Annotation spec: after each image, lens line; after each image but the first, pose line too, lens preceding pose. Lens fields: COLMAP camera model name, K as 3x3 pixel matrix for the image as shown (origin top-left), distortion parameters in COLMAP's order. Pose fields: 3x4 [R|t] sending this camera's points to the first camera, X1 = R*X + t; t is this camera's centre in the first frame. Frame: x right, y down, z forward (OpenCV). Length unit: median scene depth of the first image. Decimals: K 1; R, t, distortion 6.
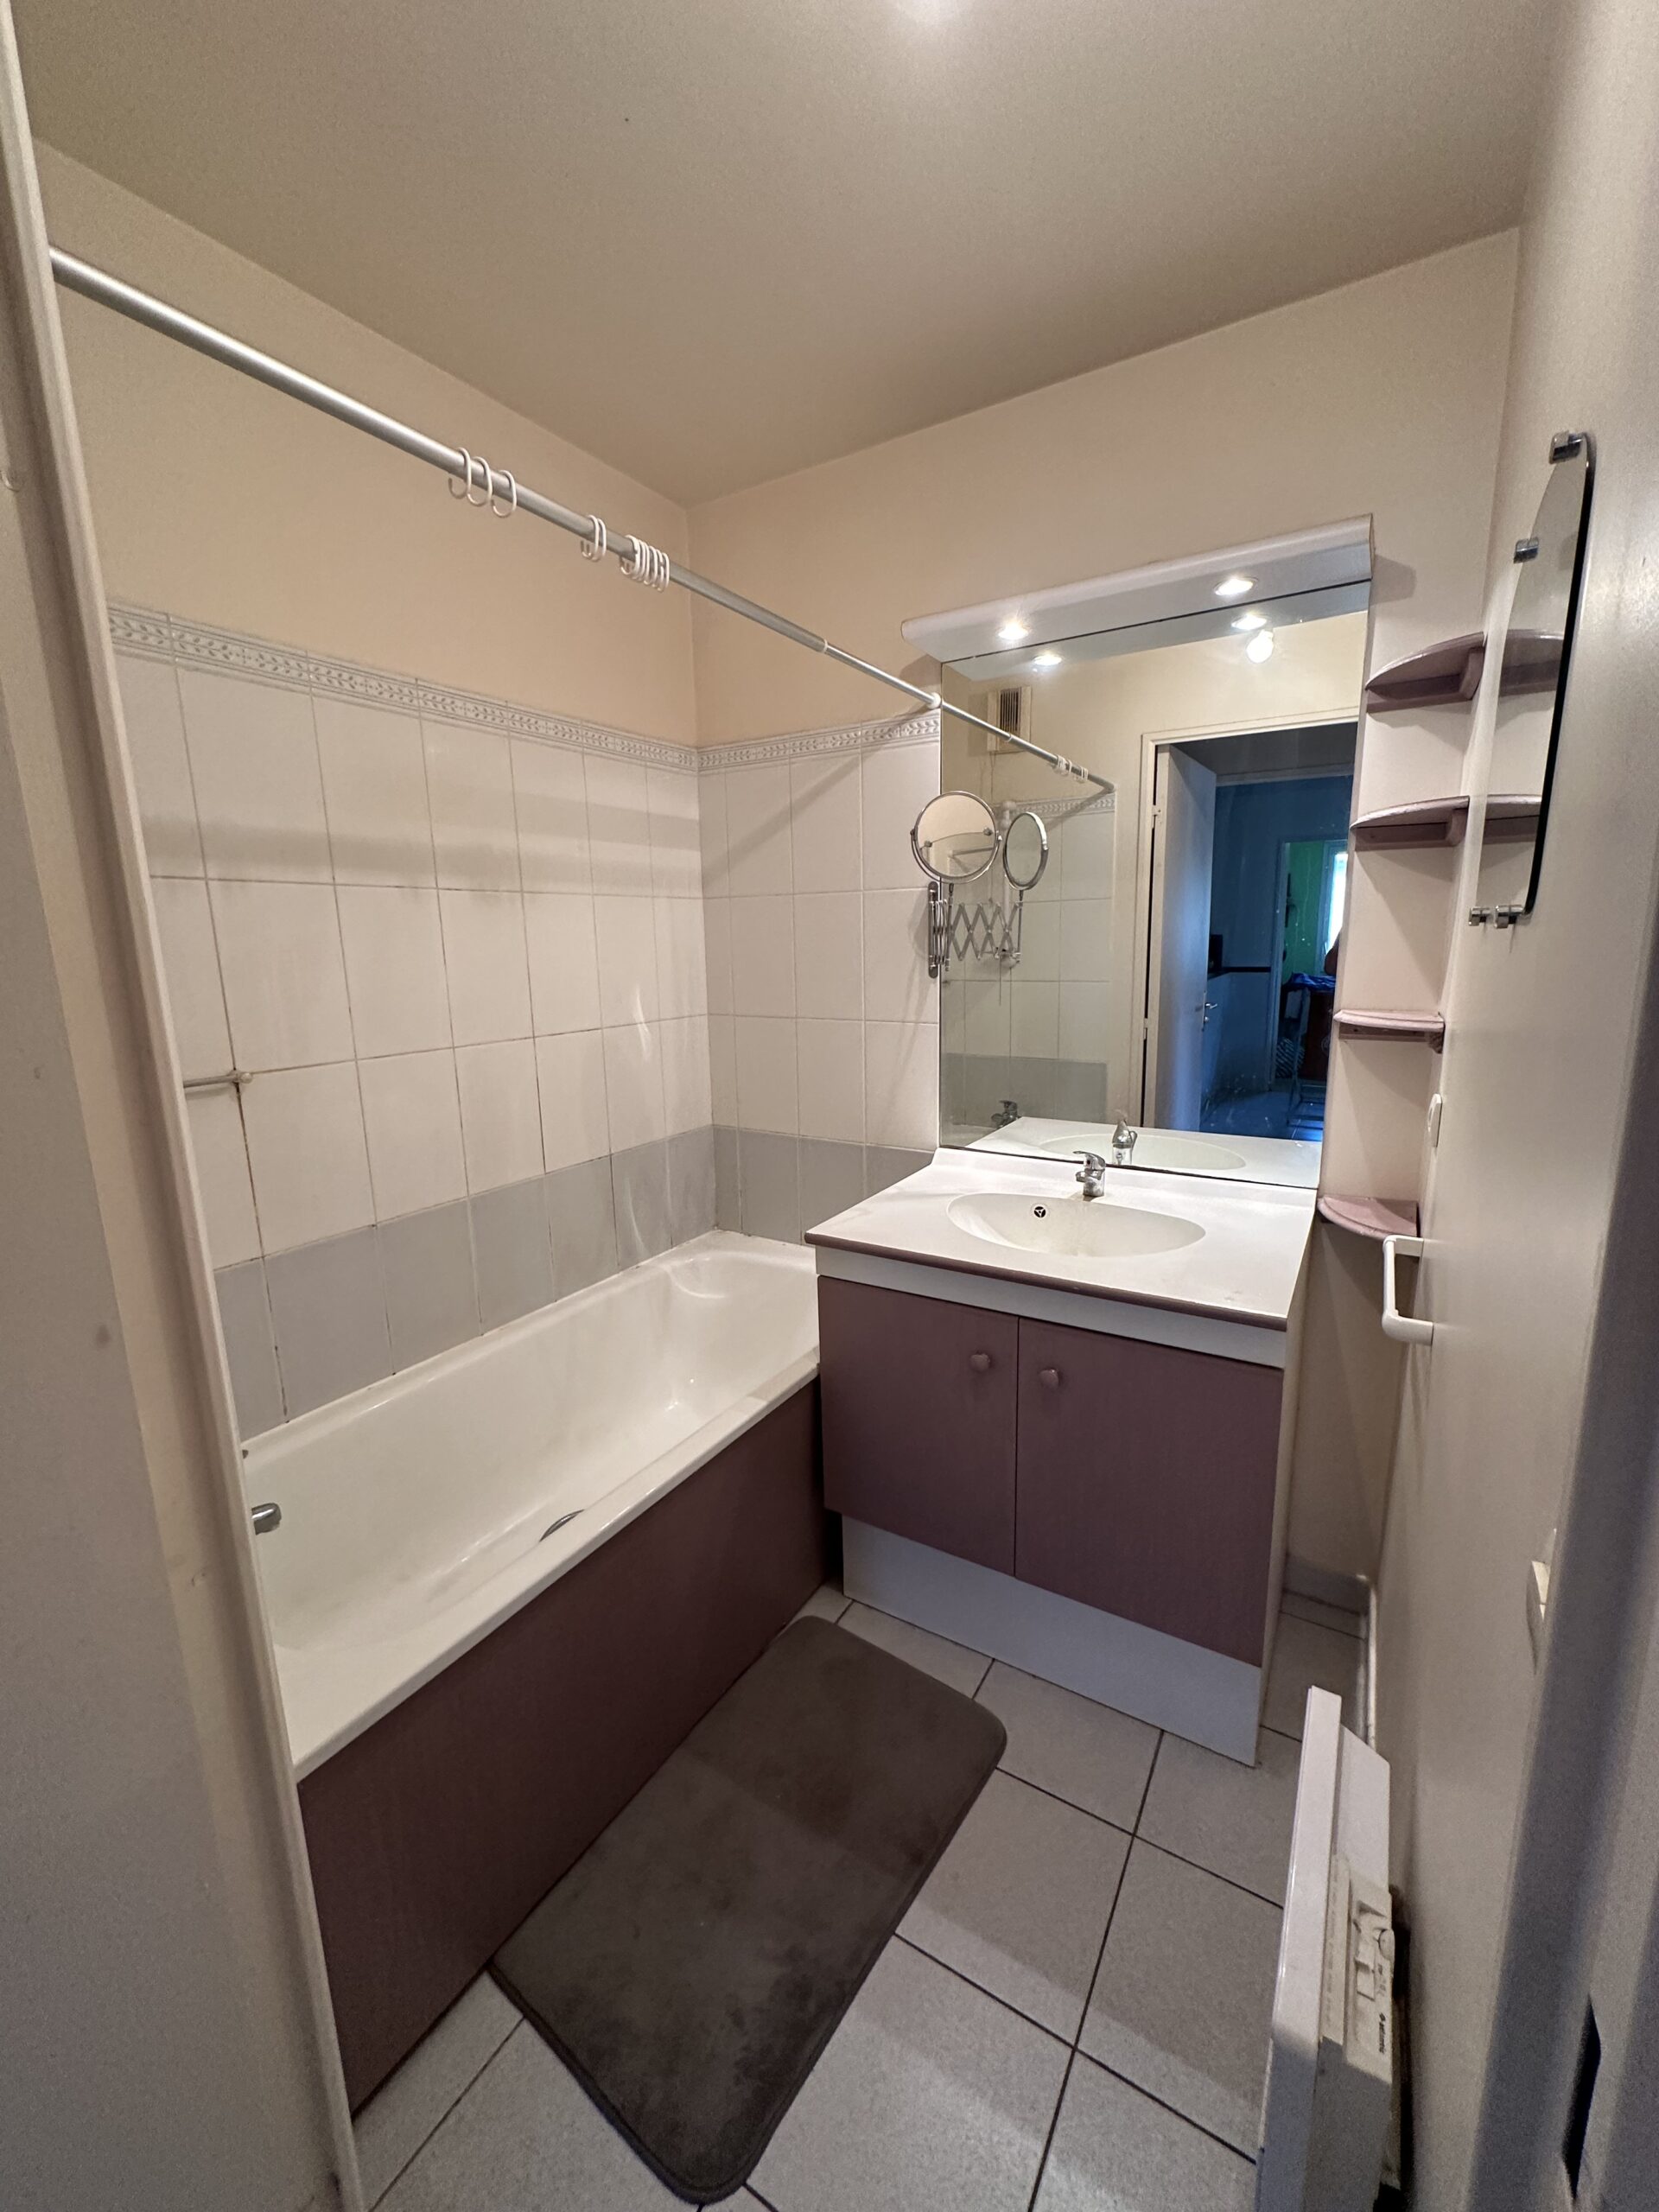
lens RADIAL K [[890.0, 0, 829.5], [0, 890.0, 1106.0], [0, 0, 1]] dist [0.007818, -0.000147]
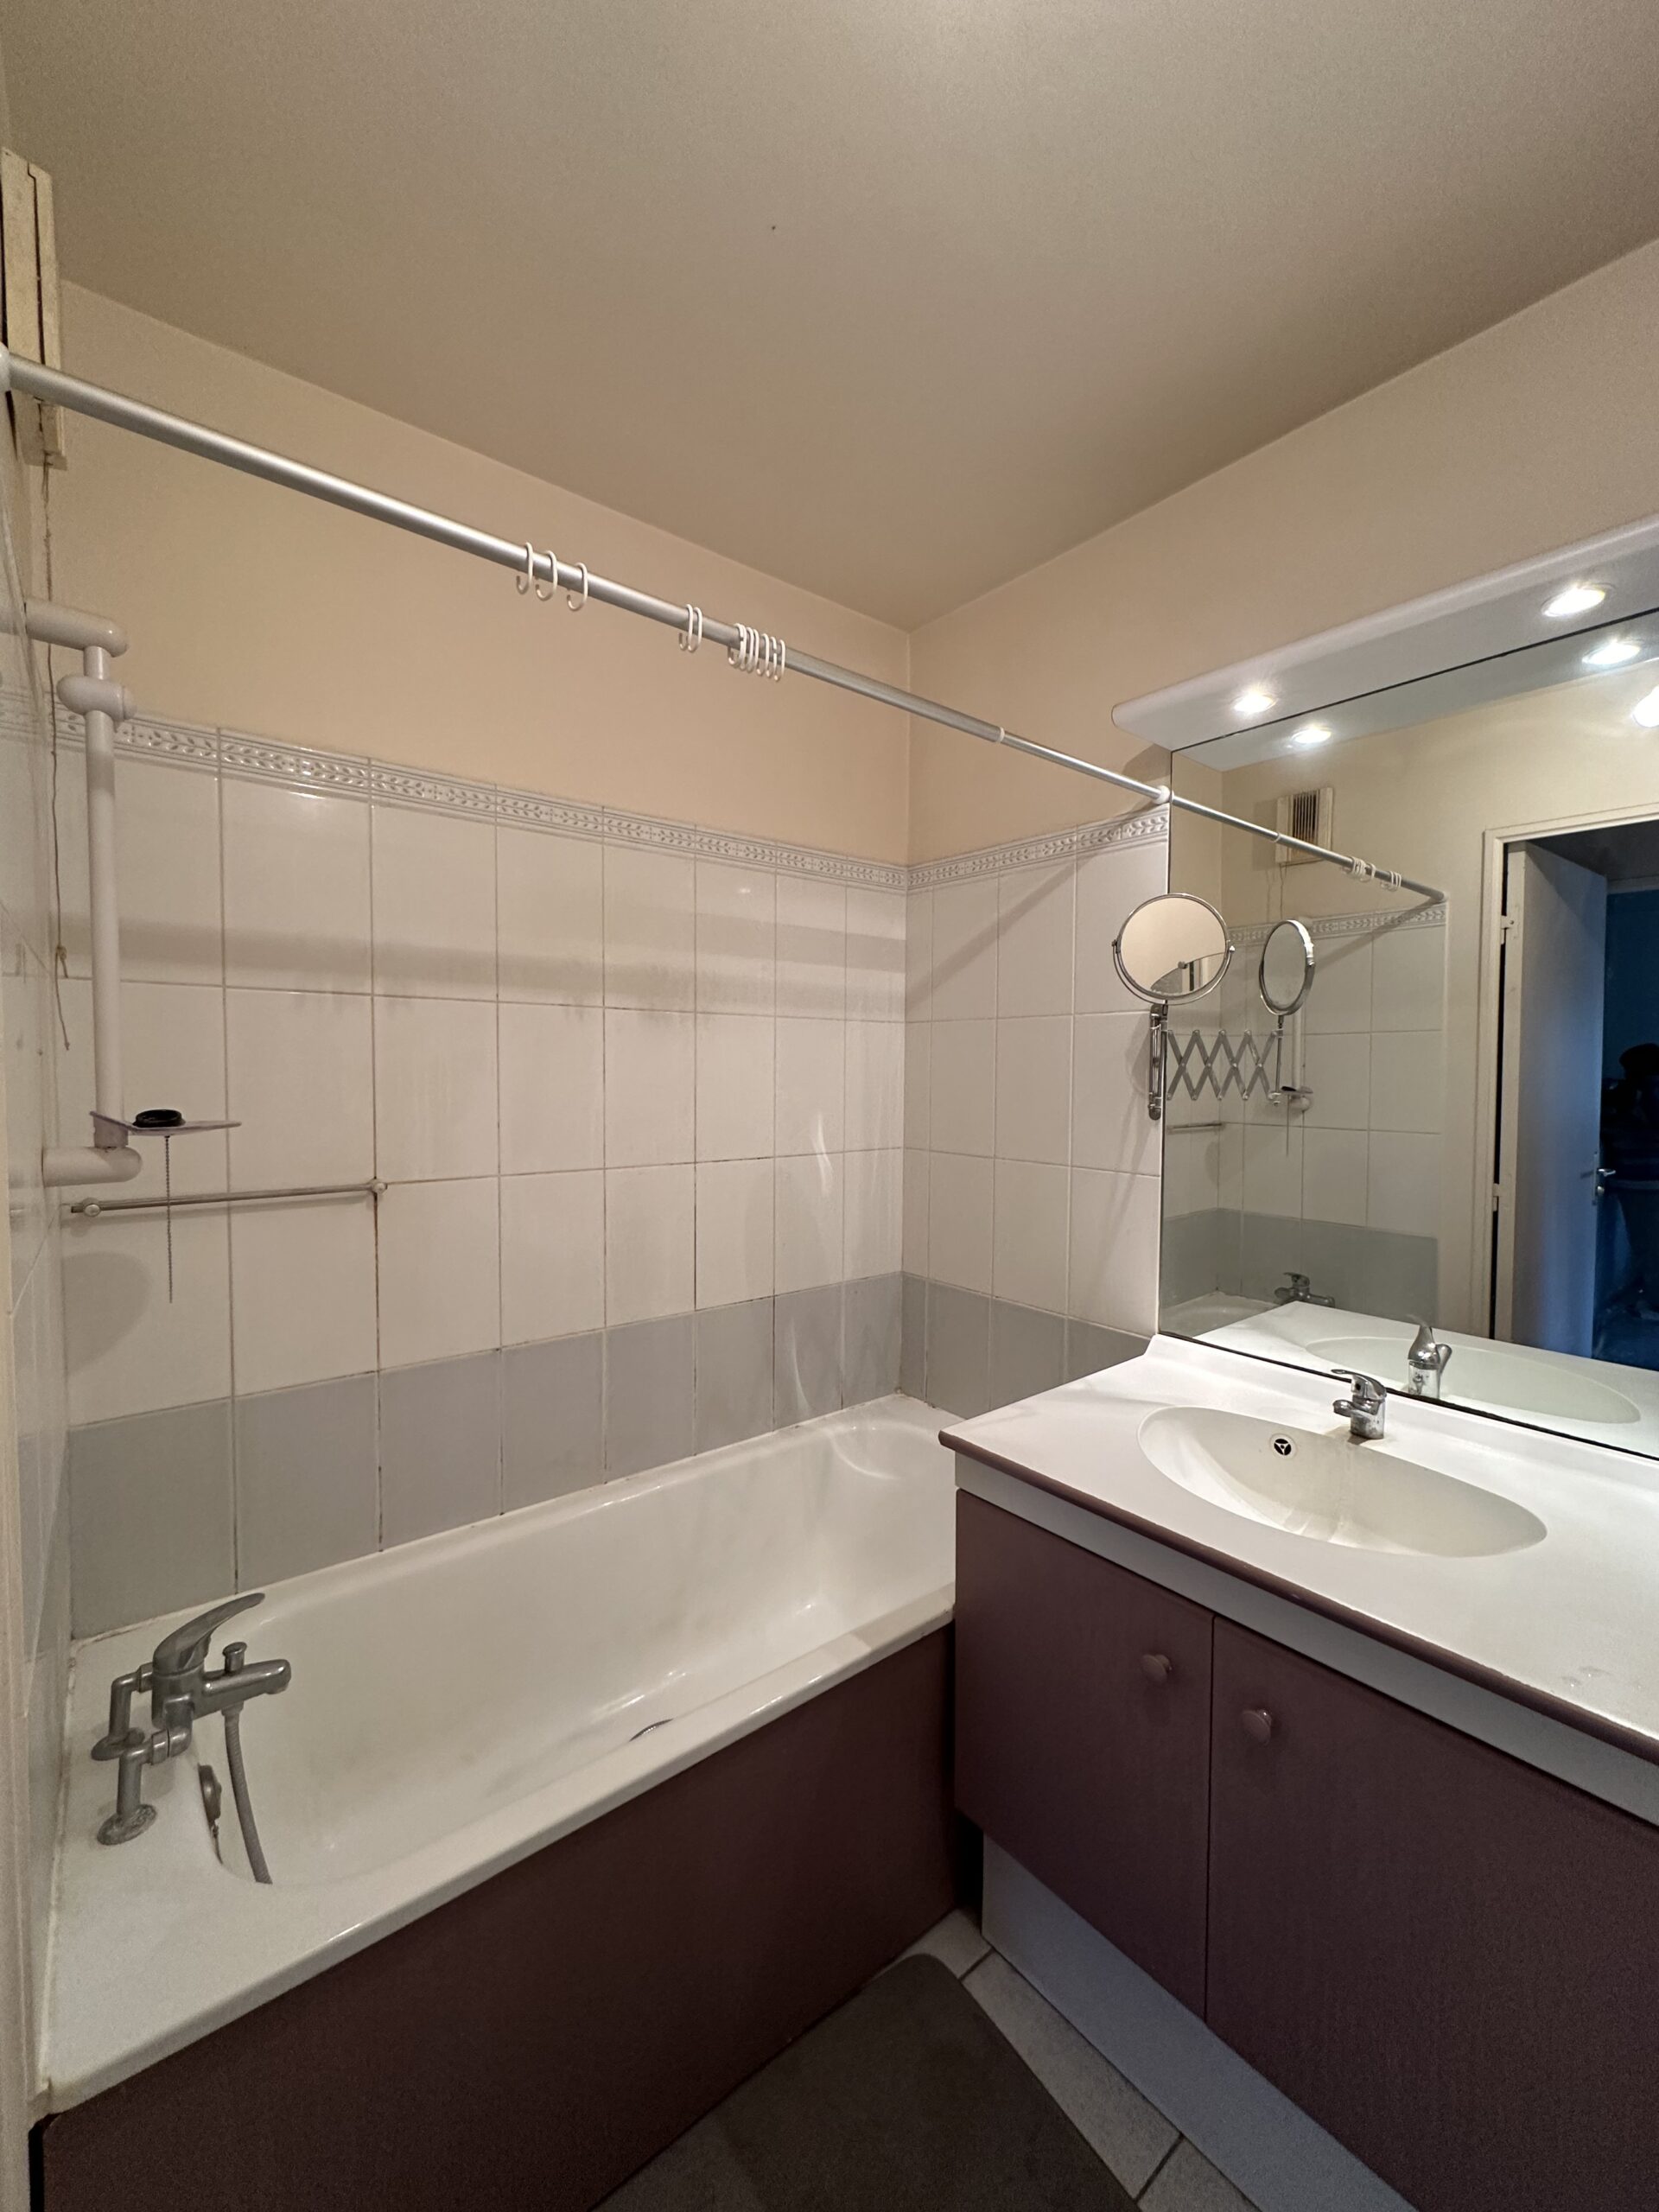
lens RADIAL K [[889.7, 0, 829.5], [0, 889.7, 1106.0], [0, 0, 1]] dist [0.001362, 0.000220]
pose [[0.943309, 0.041159, -0.329354, 0.111324], [-0.087792, 0.987882, -0.127990, -0.028770], [0.320095, 0.149649, 0.935492, 0.157431]]
